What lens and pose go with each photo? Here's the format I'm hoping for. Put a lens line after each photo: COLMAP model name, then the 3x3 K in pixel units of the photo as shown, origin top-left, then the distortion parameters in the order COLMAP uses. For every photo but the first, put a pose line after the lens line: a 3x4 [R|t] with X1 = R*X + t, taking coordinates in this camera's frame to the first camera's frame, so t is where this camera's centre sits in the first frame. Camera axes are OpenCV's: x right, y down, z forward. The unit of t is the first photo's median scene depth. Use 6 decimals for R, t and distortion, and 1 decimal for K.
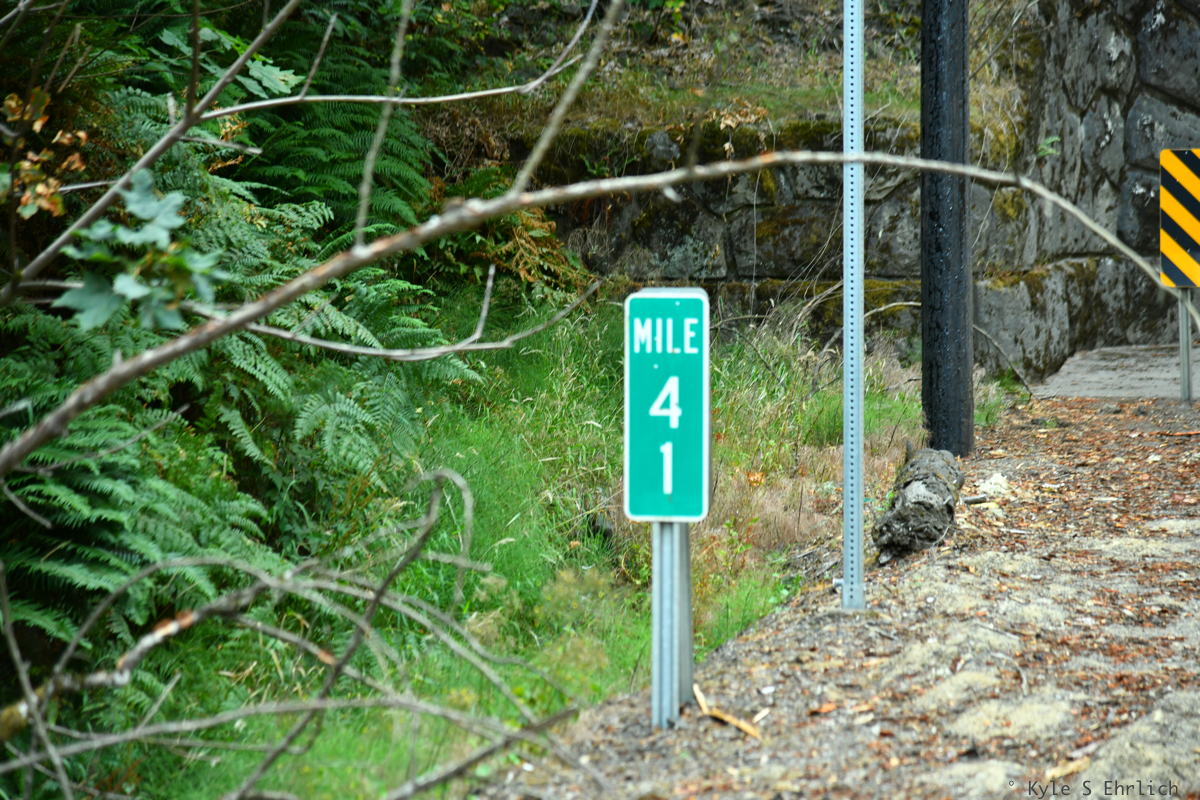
lens RADIAL K [[4012.3, 0, 607.5], [0, 4012.3, 390.3], [0, 0, 1]] dist [0.206129, 0.000000]
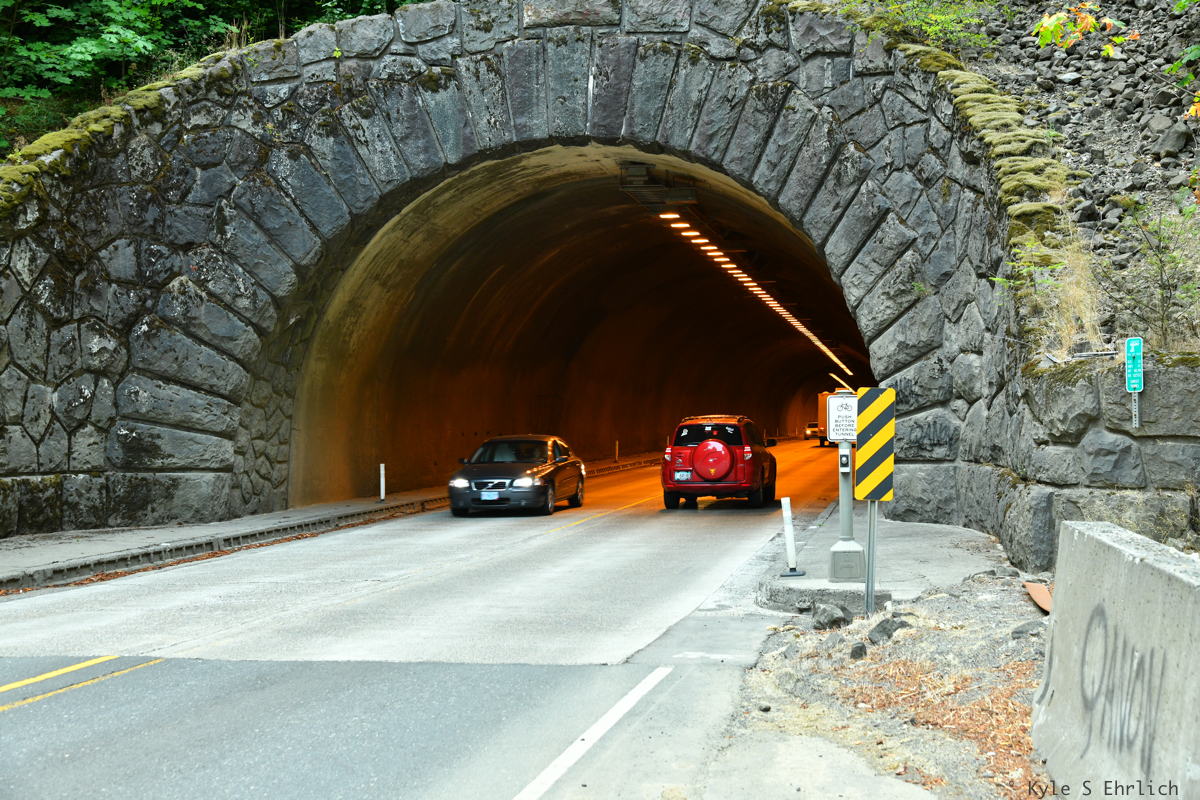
lens RADIAL K [[1642.4, 0, 602.8], [0, 1642.4, 388.6], [0, 0, 1]] dist [-0.011919, 0.000000]
pose [[0.999596, 0.001333, -0.028394, 0.407114], [-0.003234, 0.997746, -0.067021, -0.027476], [0.028241, 0.067086, 0.997347, 0.402186]]
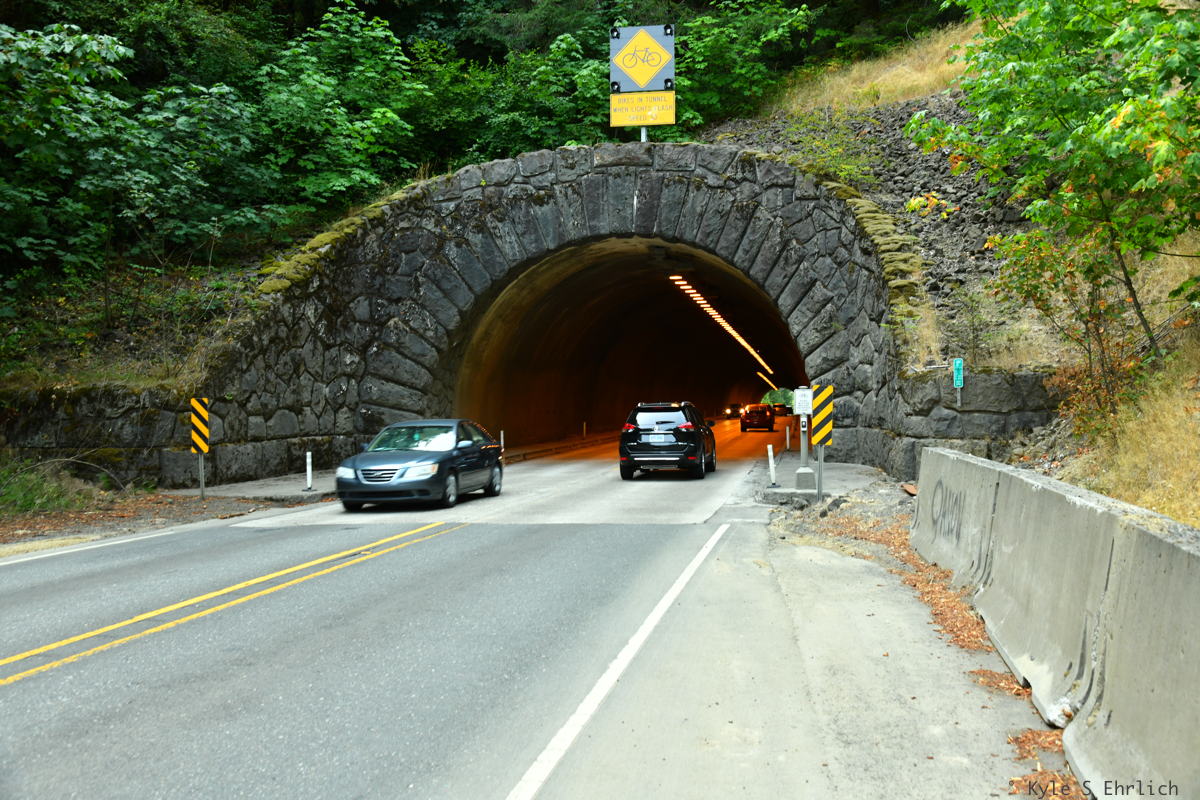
lens RADIAL K [[1154.4, 0, 603.8], [0, 1154.4, 393.1], [0, 0, 1]] dist [-0.023841, 0.000000]
pose [[0.999831, 0.000255, -0.018367, 0.366590], [-0.001320, 0.998318, -0.057955, -0.019202], [0.018321, 0.057970, 0.998150, 0.253372]]
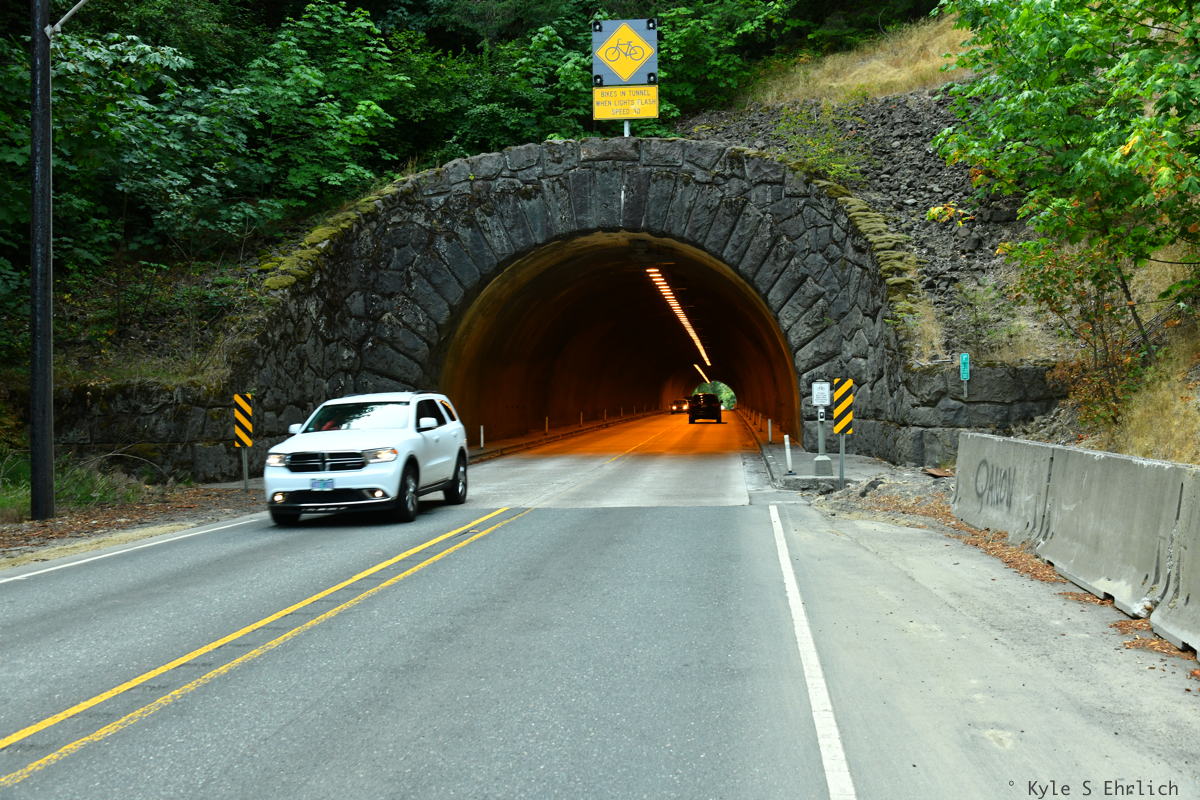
lens RADIAL K [[1257.5, 0, 599.0], [0, 1257.5, 393.9], [0, 0, 1]] dist [-0.026198, 0.000000]
pose [[0.998742, -0.005441, 0.049851, 0.297758], [0.008044, 0.998607, -0.052152, -0.014000], [-0.049498, 0.052488, 0.997394, 0.158506]]
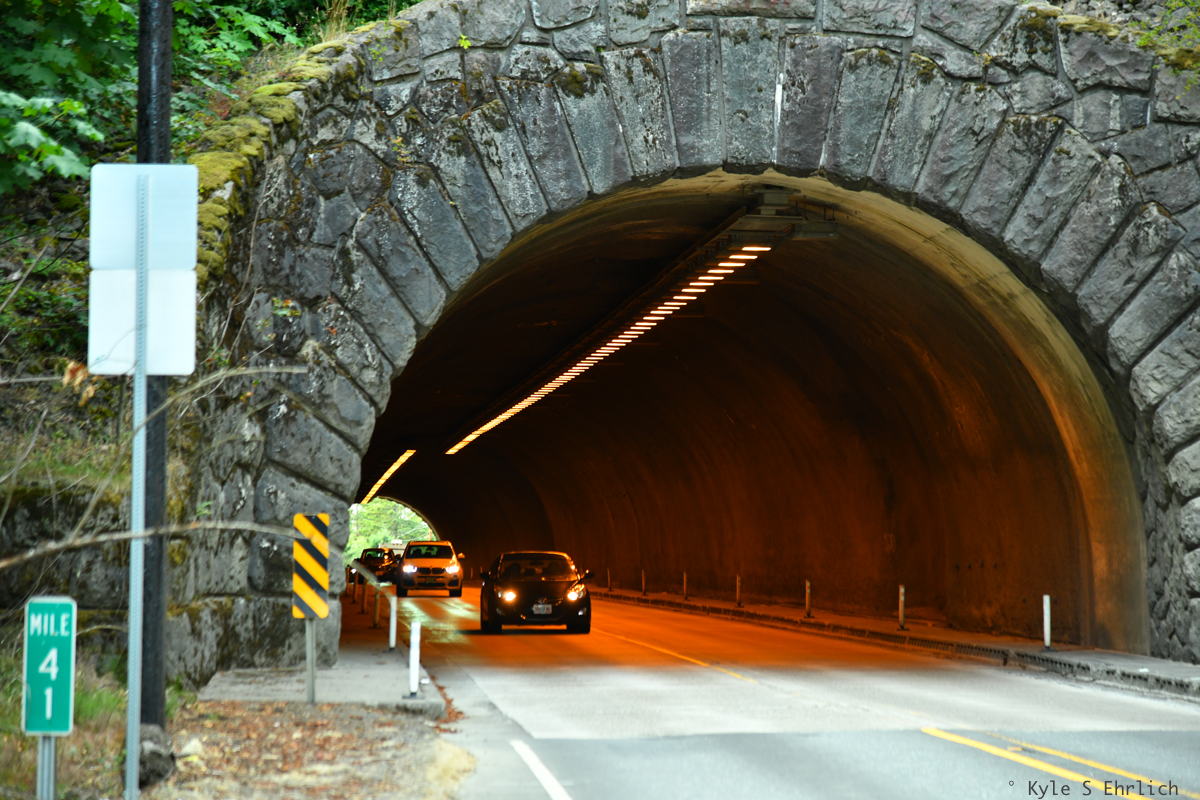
lens RADIAL K [[4012.3, 0, 608.9], [0, 4012.3, 372.0], [0, 0, 1]] dist [0.206129, 0.000000]
pose [[0.973523, 0.027589, 0.226920, -0.058715], [-0.006539, 0.995645, -0.092997, 0.015013], [-0.228497, 0.089051, 0.969463, -0.289534]]
